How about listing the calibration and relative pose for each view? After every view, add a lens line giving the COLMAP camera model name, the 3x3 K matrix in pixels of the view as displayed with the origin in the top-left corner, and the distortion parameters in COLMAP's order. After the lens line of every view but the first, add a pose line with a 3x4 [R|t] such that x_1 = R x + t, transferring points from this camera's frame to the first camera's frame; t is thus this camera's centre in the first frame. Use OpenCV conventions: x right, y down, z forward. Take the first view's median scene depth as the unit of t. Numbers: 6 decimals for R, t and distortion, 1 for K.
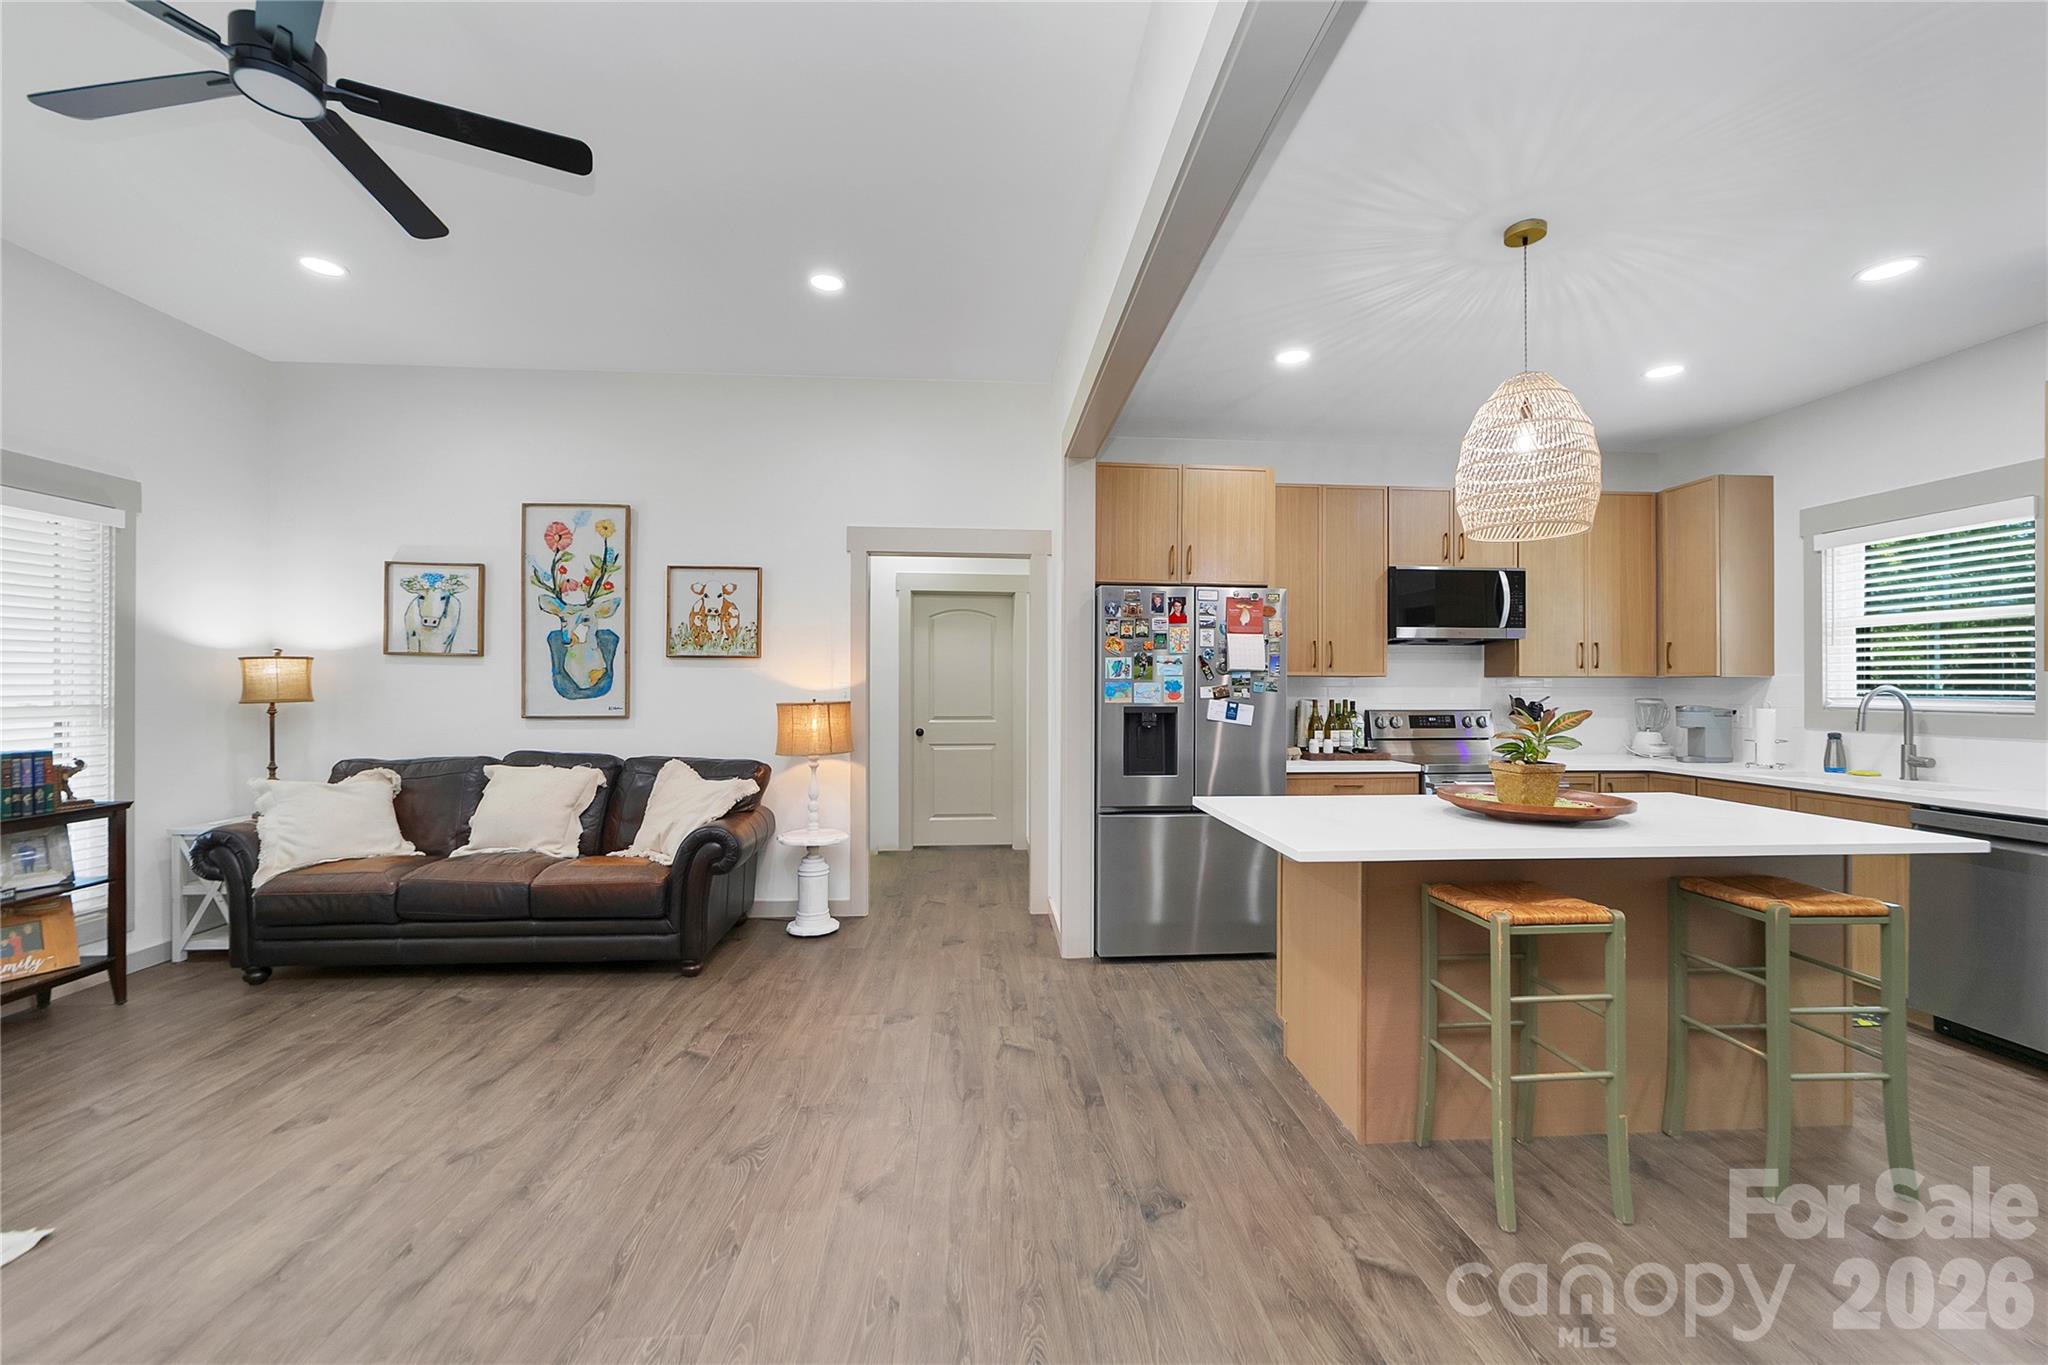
lens RADIAL K [[797.7, 0, 1032.1], [0, 797.7, 688.7], [0, 0, 1]] dist [-0.012424, 0.004394]
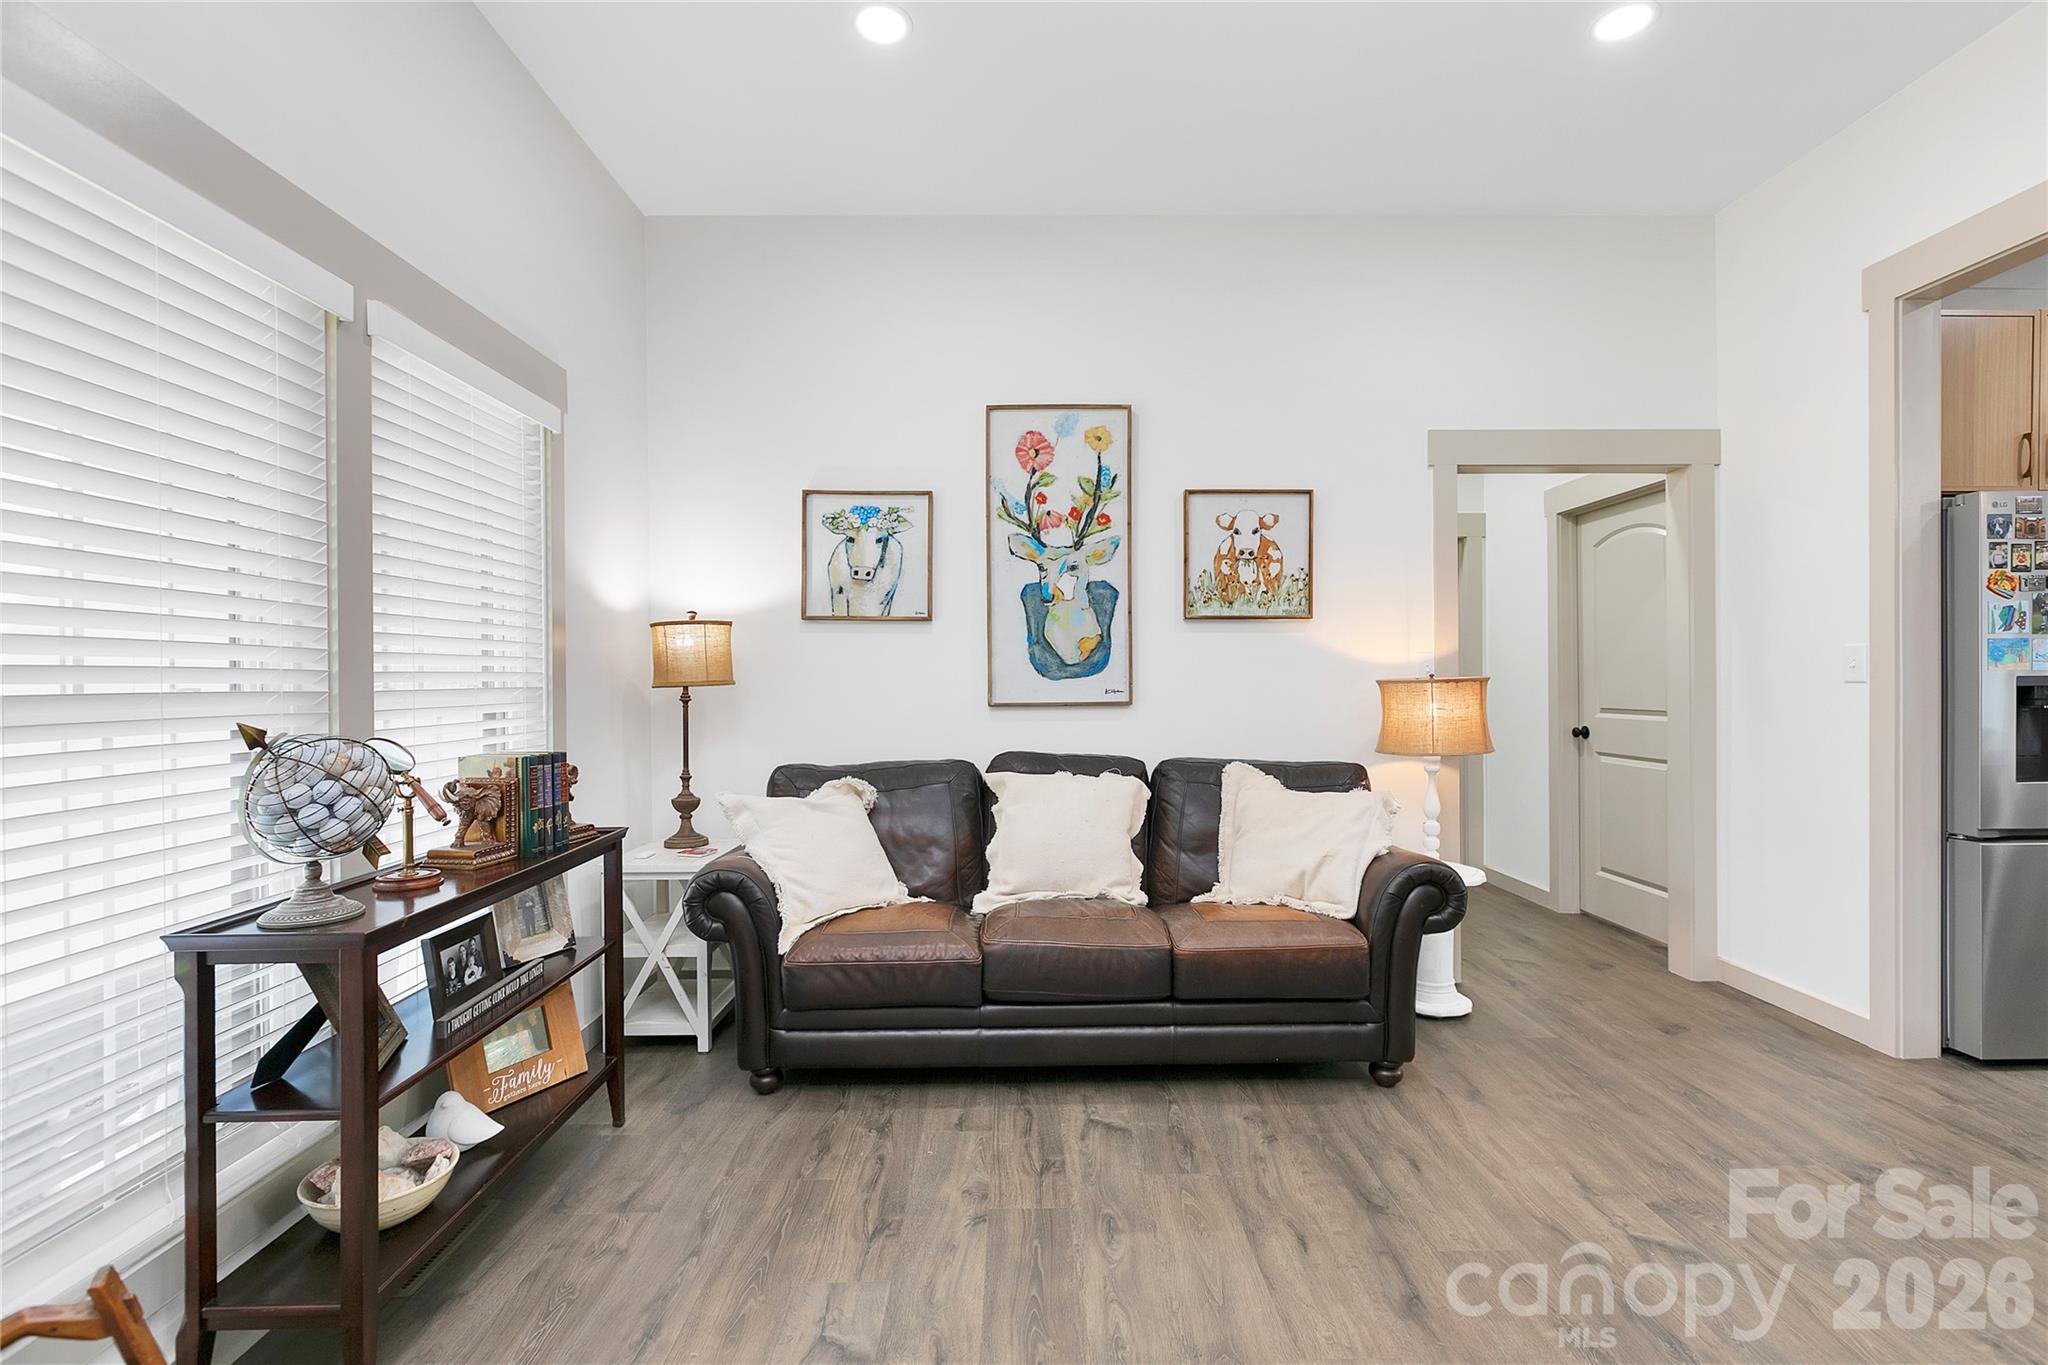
lens RADIAL K [[926.2, 0, 1031.9], [0, 926.2, 682.5], [0, 0, 1]] dist [0.002709, -0.001021]
pose [[0.998171, -0.011010, -0.059437, -0.640103], [0.011106, 0.999937, 0.001290, 0.017503], [0.059419, -0.001948, 0.998231, 0.194741]]
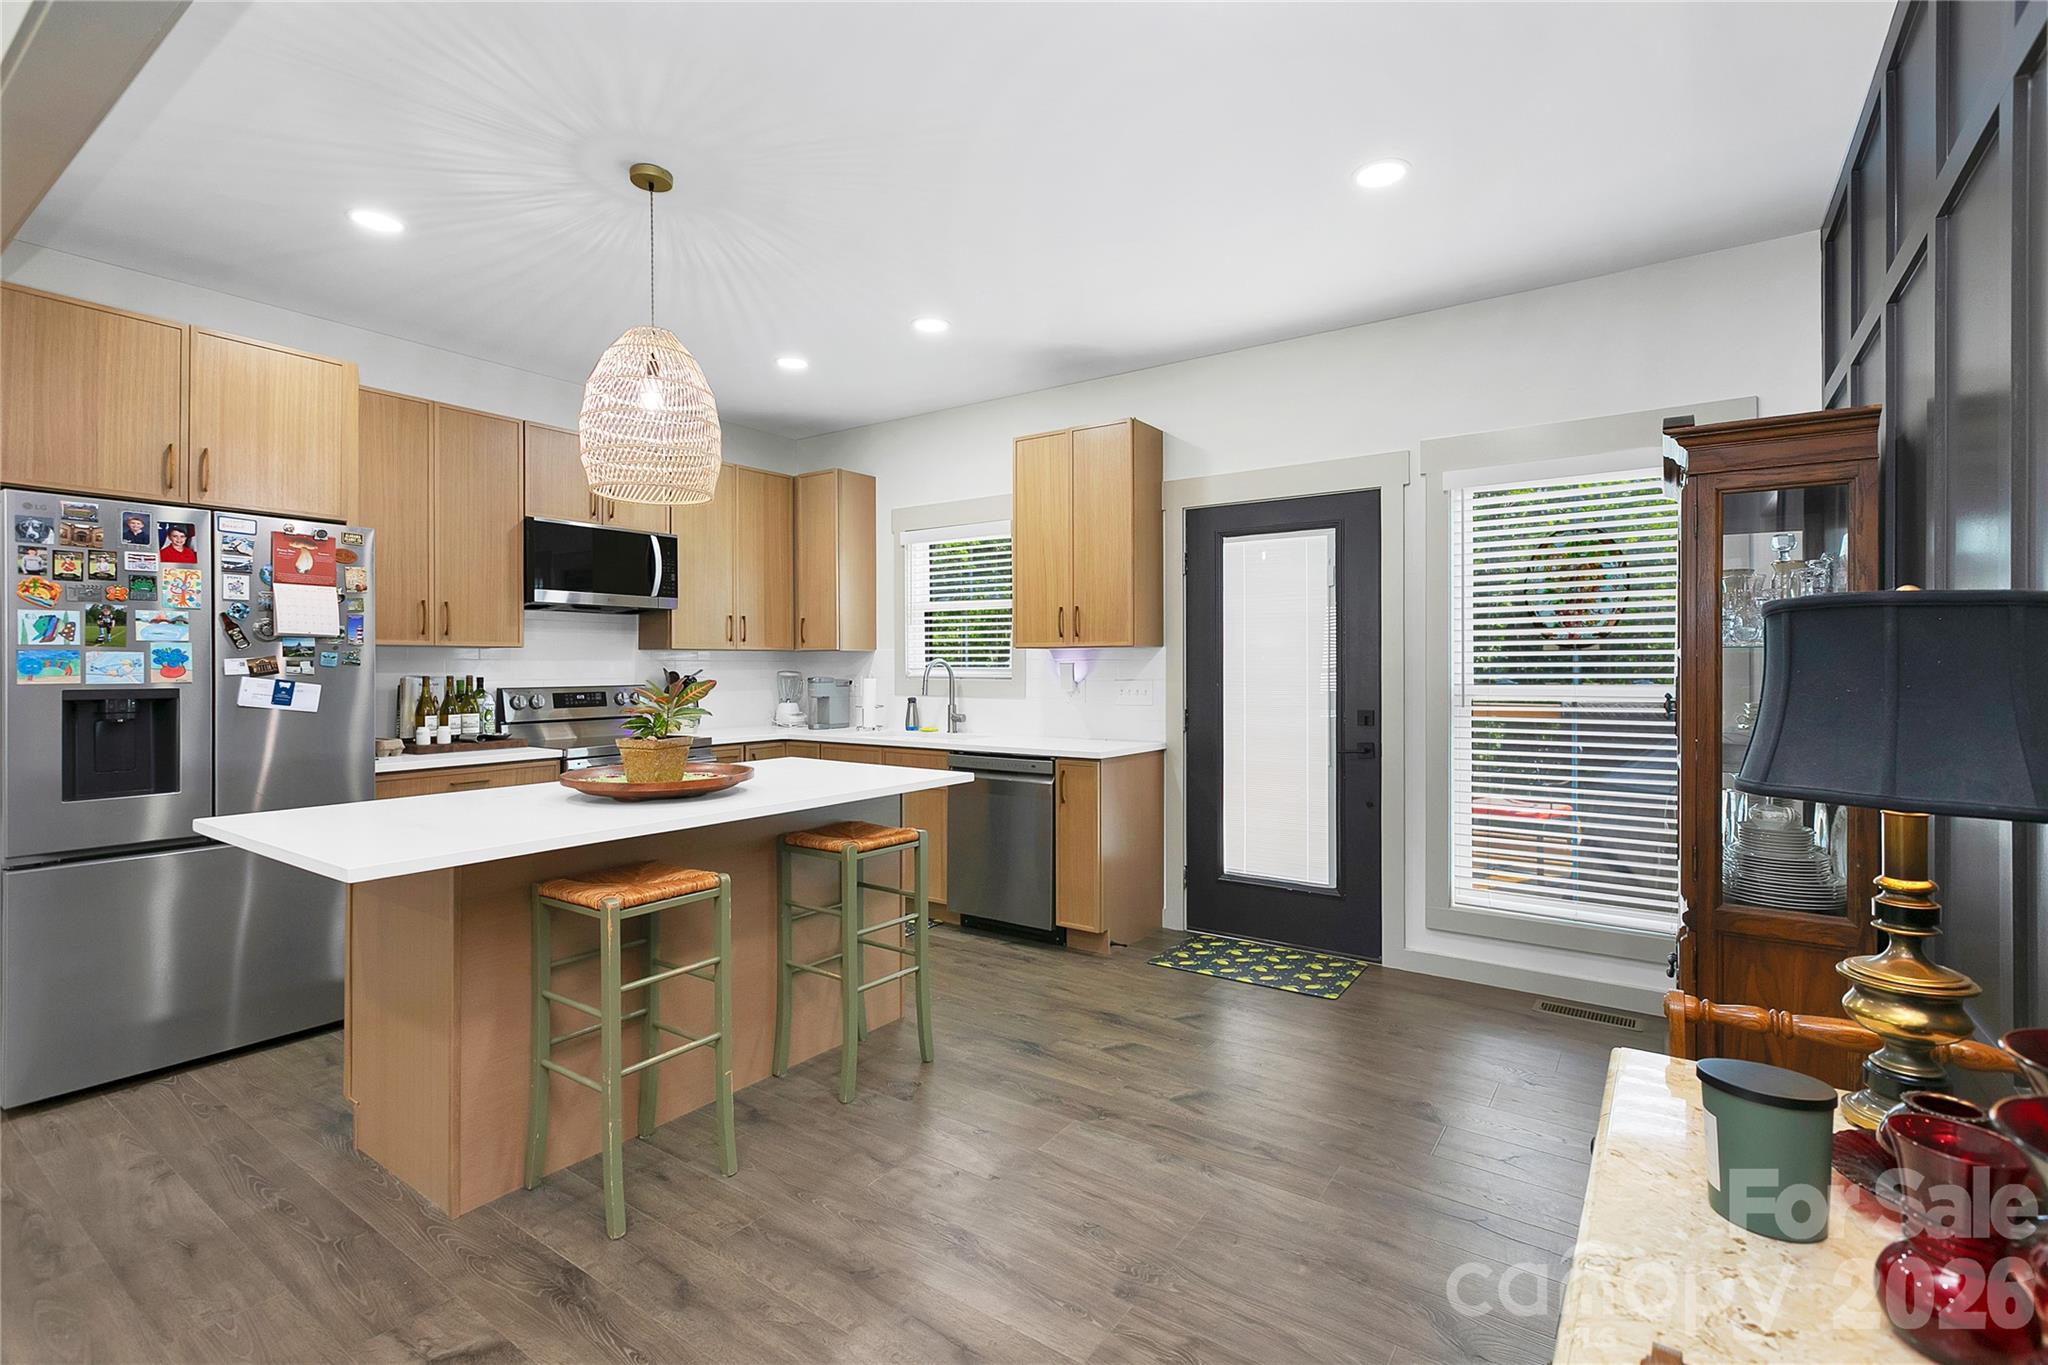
lens RADIAL K [[926.2, 0, 1028.8], [0, 926.2, 666.0], [0, 0, 1]] dist [0.002709, -0.001021]
pose [[0.633849, -0.004214, 0.773445, 0.033717], [0.004737, 0.999988, 0.001566, 0.006148], [-0.773442, 0.002671, 0.633861, -0.035353]]
